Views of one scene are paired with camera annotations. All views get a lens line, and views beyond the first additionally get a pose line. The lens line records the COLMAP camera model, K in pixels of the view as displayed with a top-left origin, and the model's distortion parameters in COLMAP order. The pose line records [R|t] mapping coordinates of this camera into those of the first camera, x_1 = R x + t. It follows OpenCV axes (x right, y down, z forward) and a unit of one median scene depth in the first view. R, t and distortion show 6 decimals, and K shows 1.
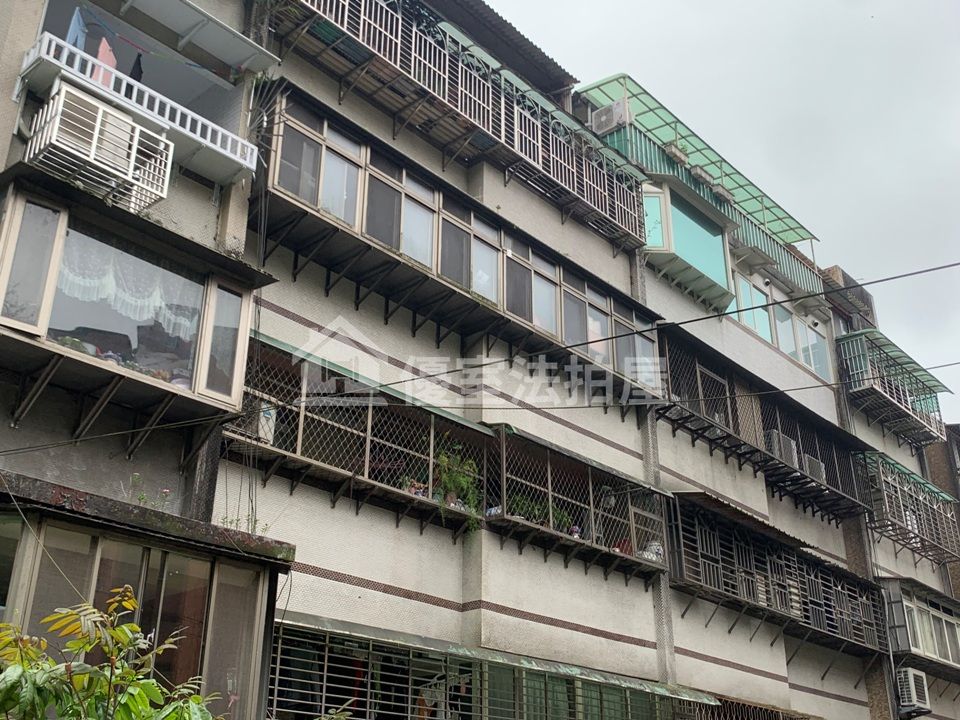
lens RADIAL K [[1057.6, 0, 481.1], [0, 1057.6, 355.6], [0, 0, 1]] dist [0.234181, -0.883838]
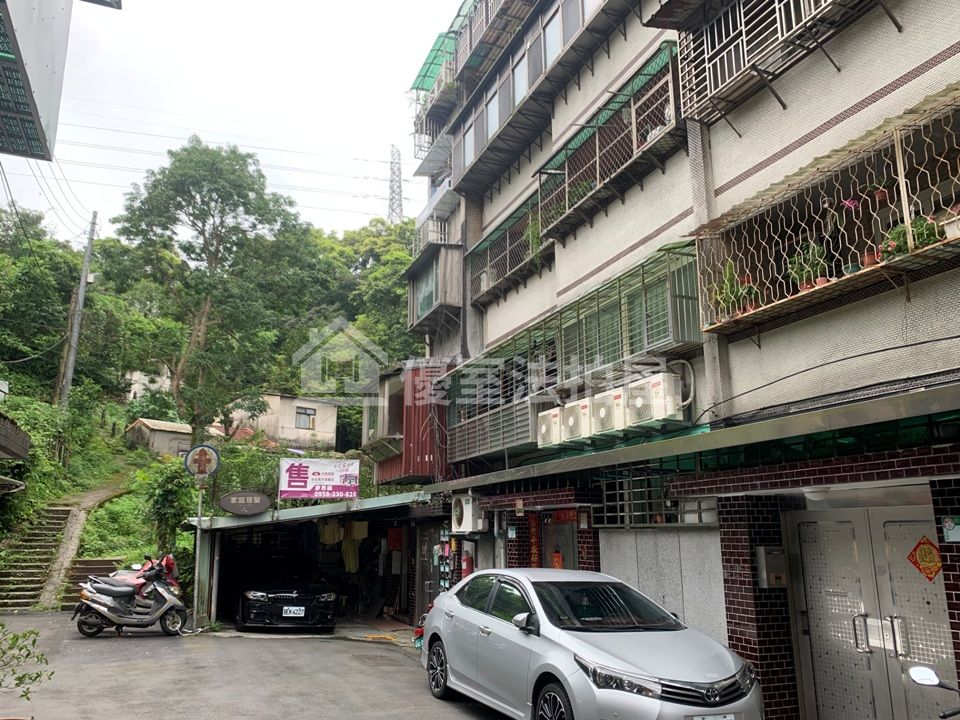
lens RADIAL K [[741.6, 0, 476.8], [0, 741.6, 357.2], [0, 0, 1]] dist [0.012651, -0.012531]
pose [[-0.442928, -0.204610, -0.872897, 0.803446], [0.391243, 0.831905, -0.393527, 0.580806], [0.806687, -0.515819, -0.288422, 1.025474]]
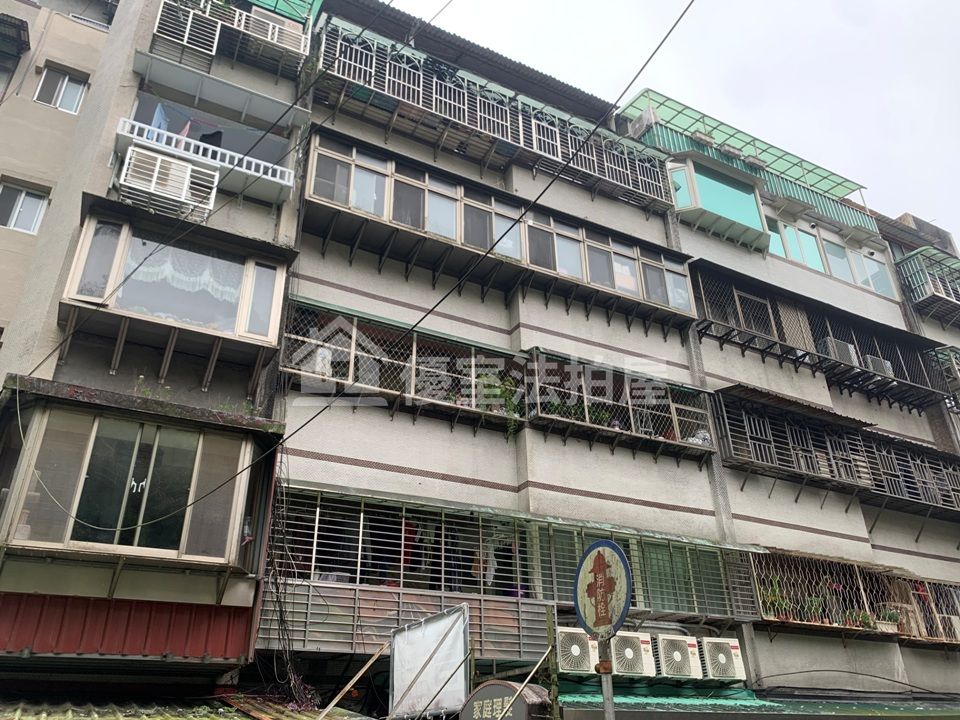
lens RADIAL K [[739.3, 0, 470.3], [0, 739.3, 361.1], [0, 0, 1]] dist [0.054390, -0.090494]
pose [[0.935648, -0.179786, -0.303711, 0.204300], [0.164583, 0.983495, -0.075160, 0.127657], [0.312211, 0.020338, 0.949795, 0.121456]]
